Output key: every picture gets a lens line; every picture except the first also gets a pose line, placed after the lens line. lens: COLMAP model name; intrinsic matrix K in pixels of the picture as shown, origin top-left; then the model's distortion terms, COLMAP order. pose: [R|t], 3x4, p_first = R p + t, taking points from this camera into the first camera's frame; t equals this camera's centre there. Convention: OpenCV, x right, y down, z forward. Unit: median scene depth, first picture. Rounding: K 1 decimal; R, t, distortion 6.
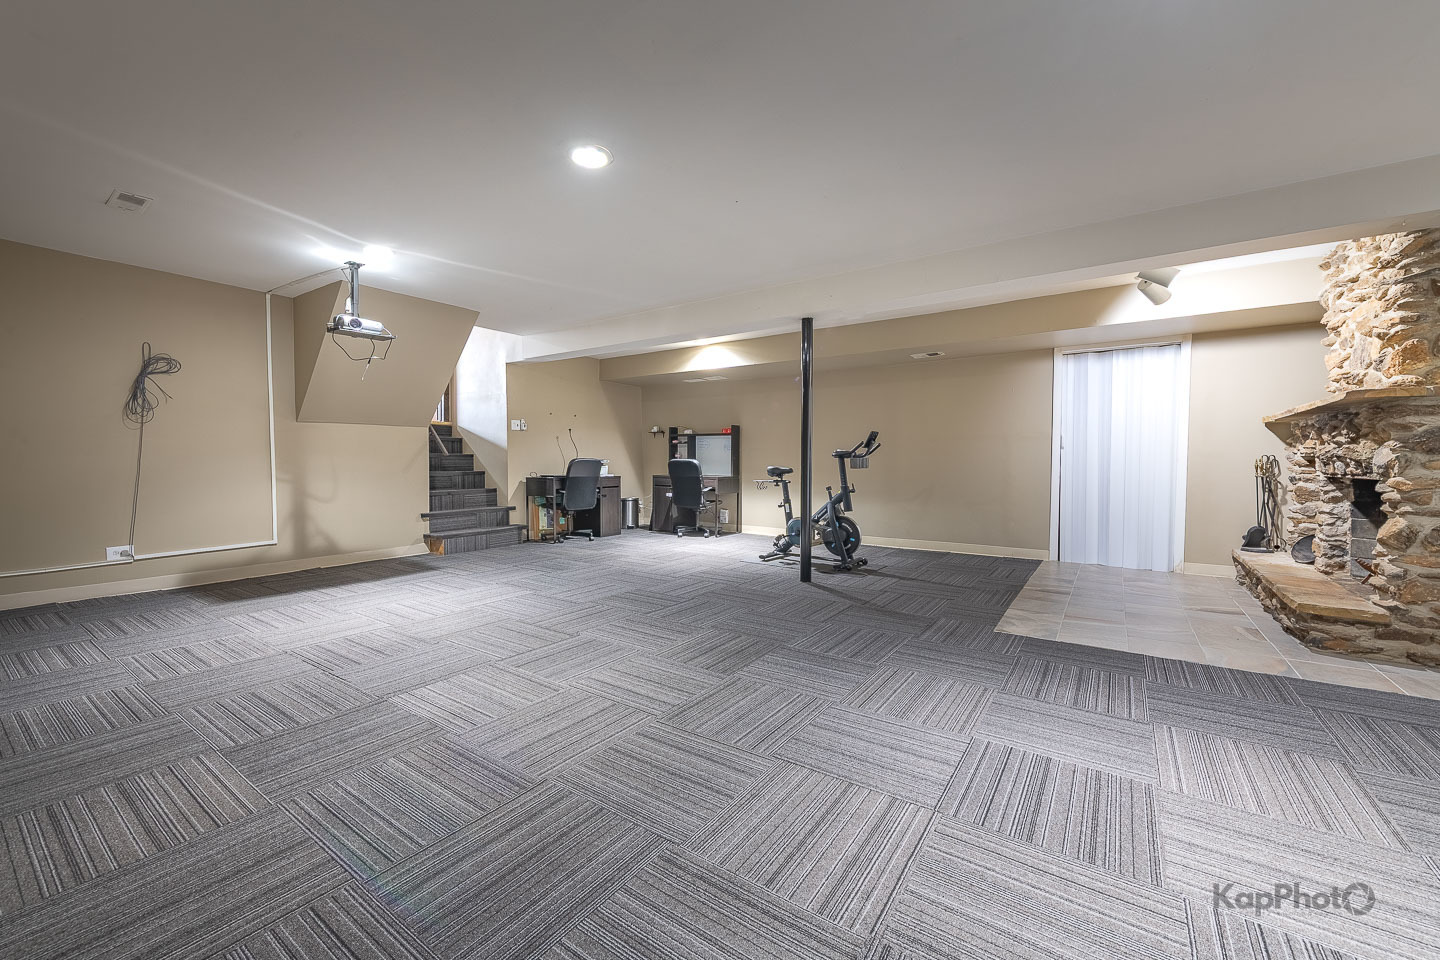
lens RADIAL K [[569.7, 0, 722.1], [0, 569.7, 460.6], [0, 0, 1]] dist [0.010061, -0.000261]
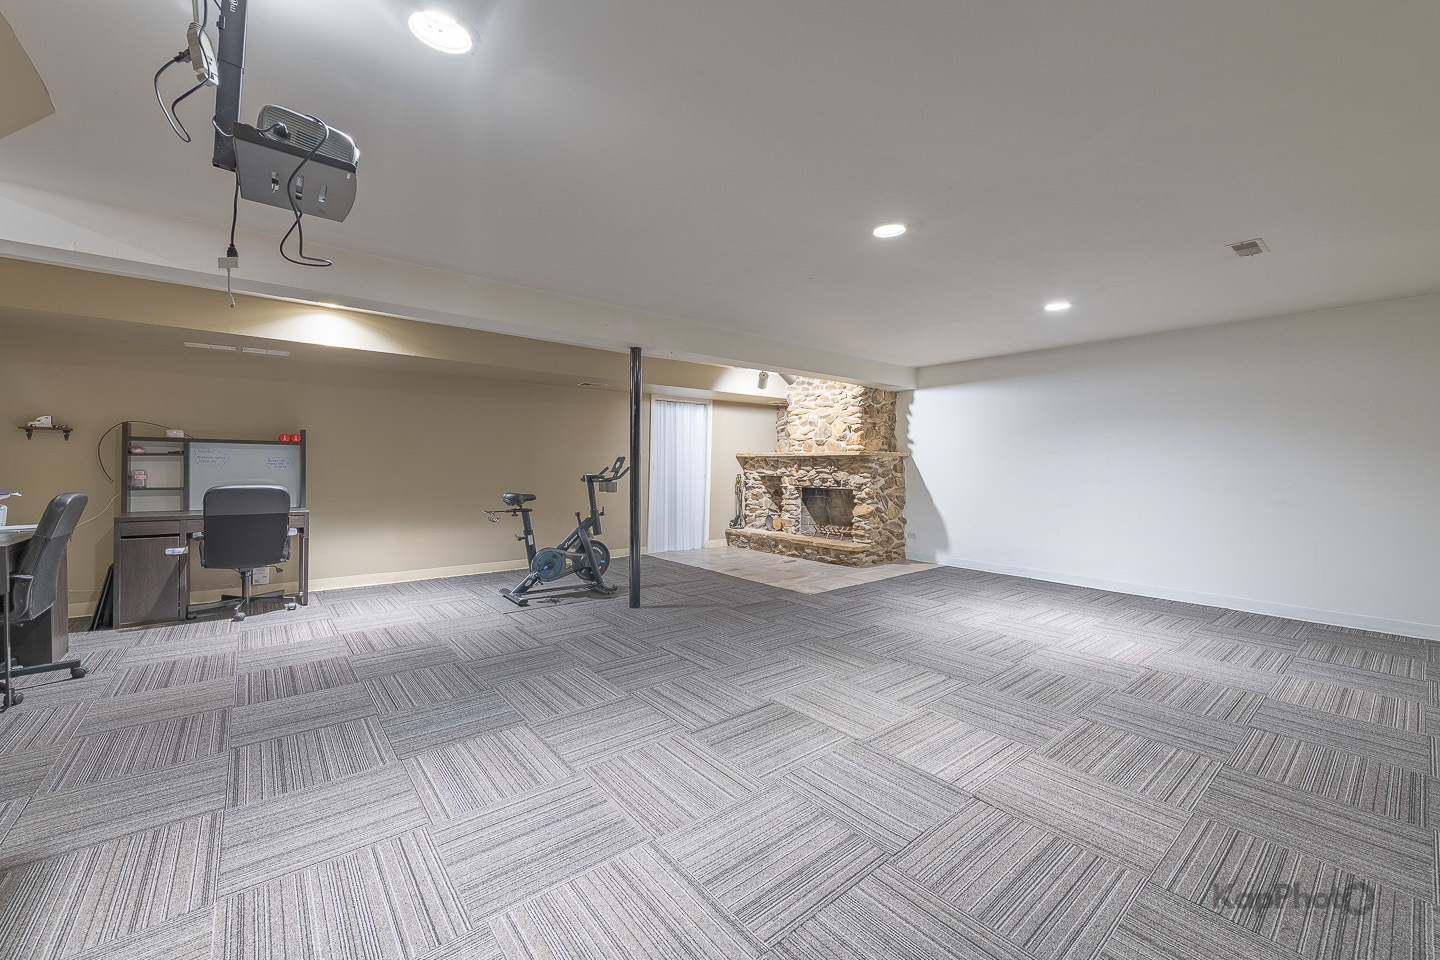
lens RADIAL K [[569.7, 0, 722.1], [0, 569.7, 460.6], [0, 0, 1]] dist [0.010061, -0.000261]
pose [[0.267009, 0.005123, 0.963681, -0.744173], [-0.007453, 0.999967, -0.003251, -0.043589], [-0.963665, -0.006314, 0.267038, 0.550066]]
